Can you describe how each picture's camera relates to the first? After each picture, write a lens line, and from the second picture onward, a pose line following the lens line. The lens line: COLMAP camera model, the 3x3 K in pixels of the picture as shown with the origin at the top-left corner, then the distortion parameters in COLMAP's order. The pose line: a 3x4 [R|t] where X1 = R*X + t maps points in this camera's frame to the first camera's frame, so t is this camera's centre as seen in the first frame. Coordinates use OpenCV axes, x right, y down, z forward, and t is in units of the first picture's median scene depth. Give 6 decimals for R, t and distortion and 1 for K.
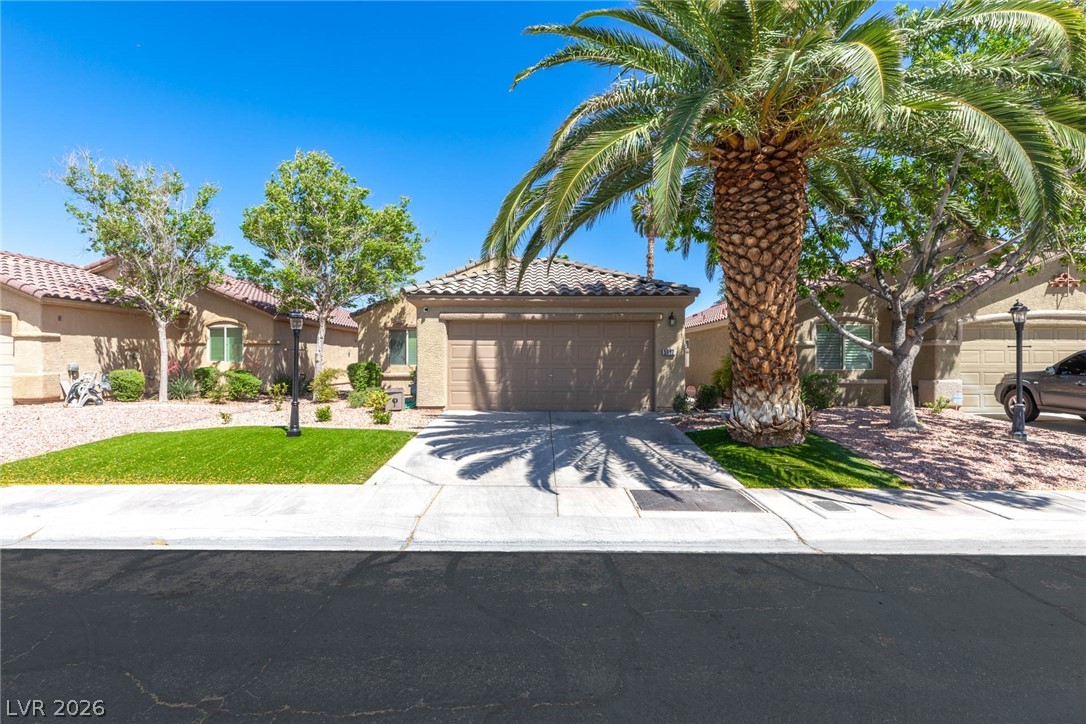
lens RADIAL K [[481.5, 0, 543.0], [0, 481.5, 362.0], [0, 0, 1]] dist [0.004519, 0.000243]
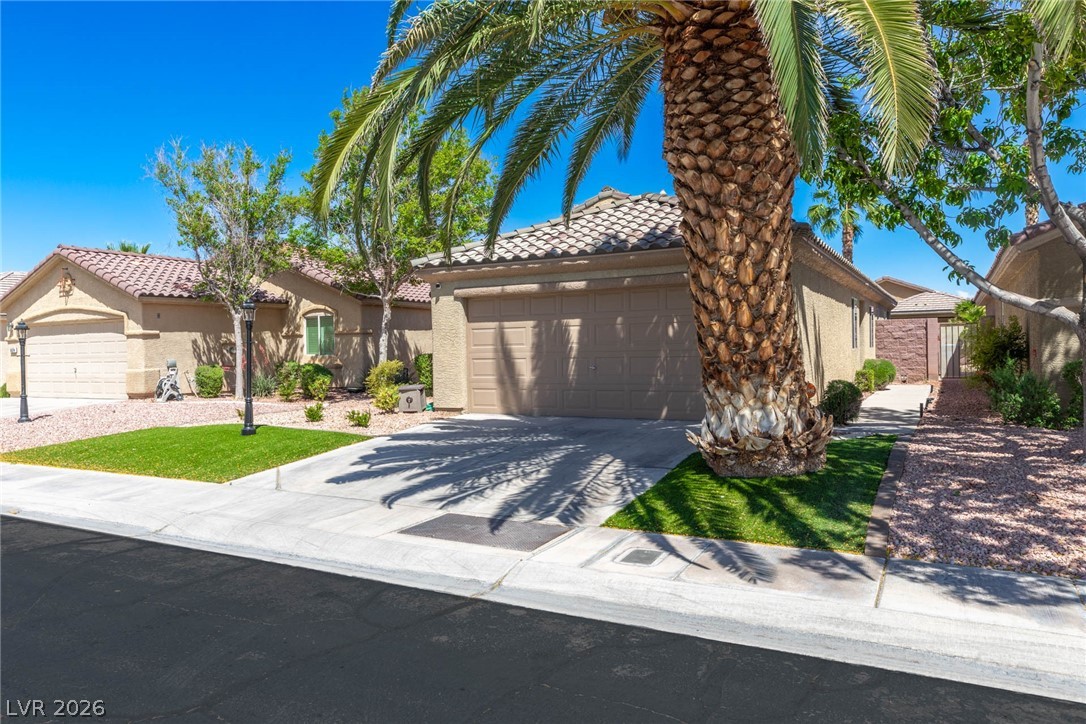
lens RADIAL K [[735.6, 0, 543.0], [0, 735.6, 362.0], [0, 0, 1]] dist [0.002285, -0.000800]
pose [[0.879095, -0.012037, -0.476495, 0.568834], [0.021215, 0.999678, 0.013887, 0.004040], [0.476175, -0.022317, 0.879067, 0.016753]]
